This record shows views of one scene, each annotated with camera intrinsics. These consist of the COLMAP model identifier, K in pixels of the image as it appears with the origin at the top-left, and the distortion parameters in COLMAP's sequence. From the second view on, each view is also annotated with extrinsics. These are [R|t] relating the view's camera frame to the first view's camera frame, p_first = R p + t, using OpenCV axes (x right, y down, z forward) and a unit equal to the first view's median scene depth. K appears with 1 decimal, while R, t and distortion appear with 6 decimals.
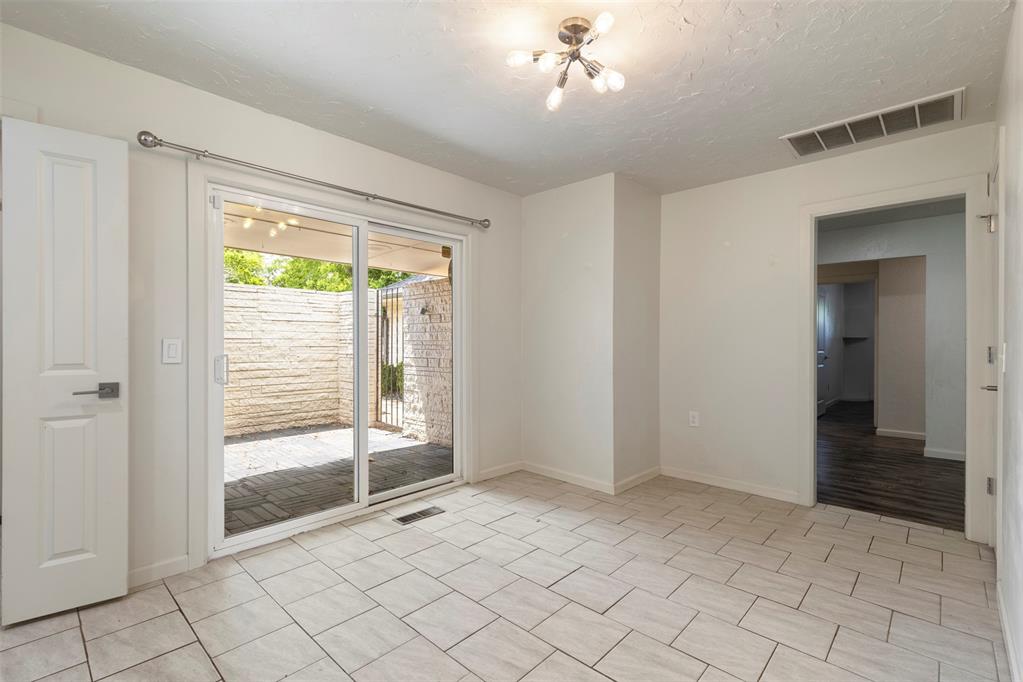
lens RADIAL K [[464.1, 0, 512.8], [0, 464.1, 341.4], [0, 0, 1]] dist [0.014098, -0.002534]
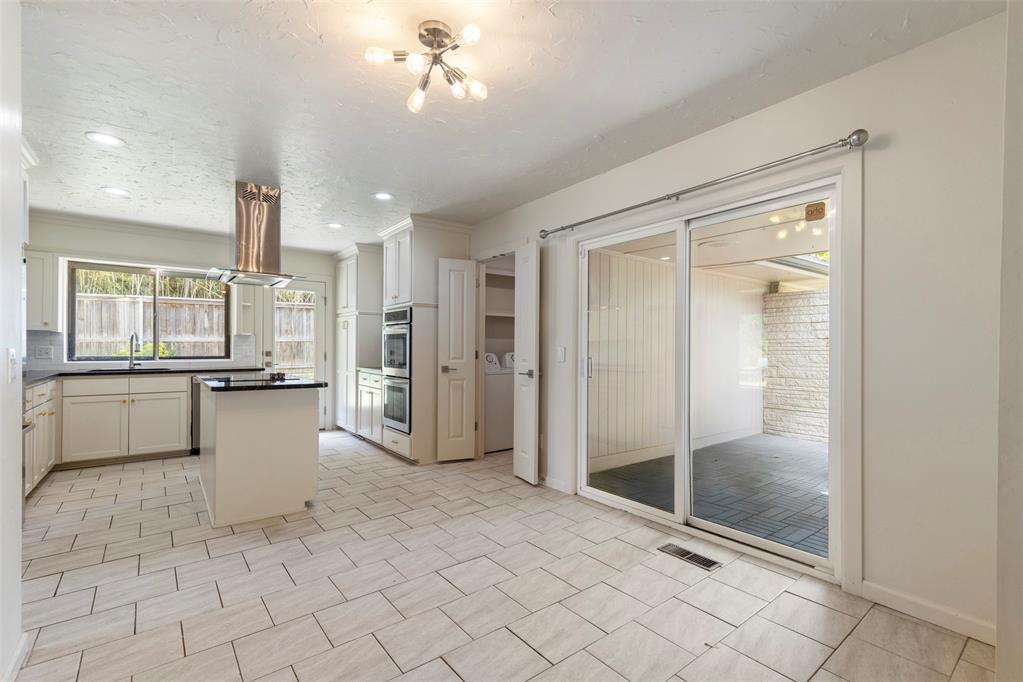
lens RADIAL K [[464.1, 0, 520.5], [0, 464.1, 342.3], [0, 0, 1]] dist [0.014098, -0.002534]
pose [[-0.149703, -0.009661, -0.988684, 0.596787], [0.000271, 0.999952, -0.009812, -0.002859], [0.988731, -0.001737, -0.149693, 0.726682]]
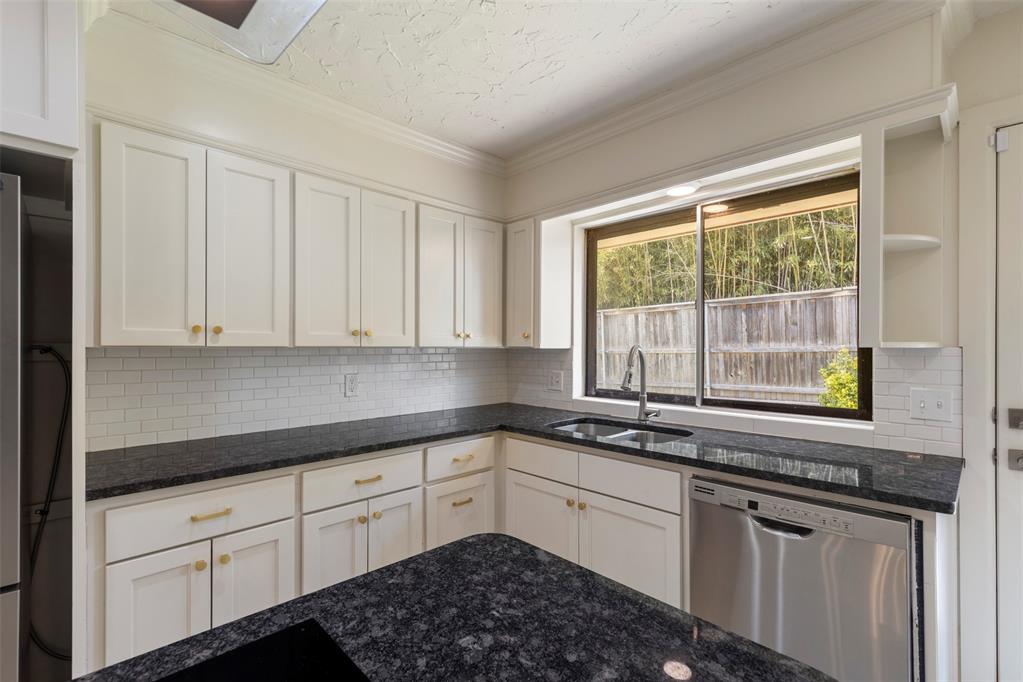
lens RADIAL K [[464.1, 0, 515.0], [0, 464.1, 345.2], [0, 0, 1]] dist [0.014098, -0.002534]
pose [[-0.999491, 0.000947, 0.031892, -0.497555], [0.000624, 0.999948, -0.010151, -0.043673], [-0.031900, -0.010126, -0.999440, 0.014314]]
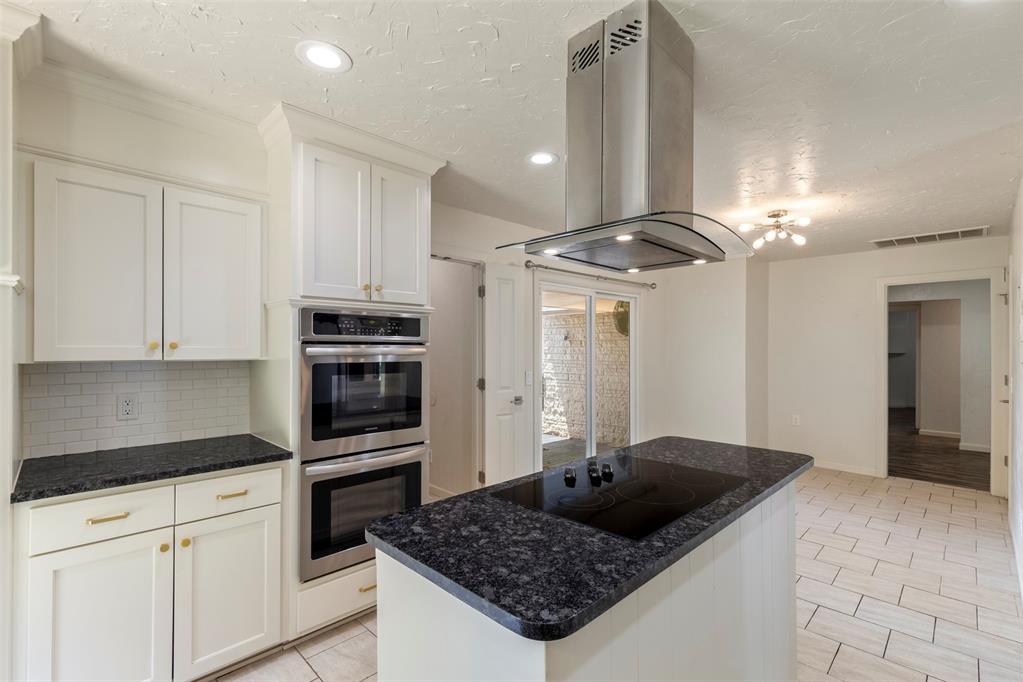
lens RADIAL K [[464.1, 0, 513.8], [0, 464.1, 345.6], [0, 0, 1]] dist [0.014098, -0.002534]
pose [[0.999583, 0.000303, -0.028891, -0.482432], [-0.000342, 0.999999, -0.001353, -0.066604], [0.028891, 0.001362, 0.999582, -0.509600]]
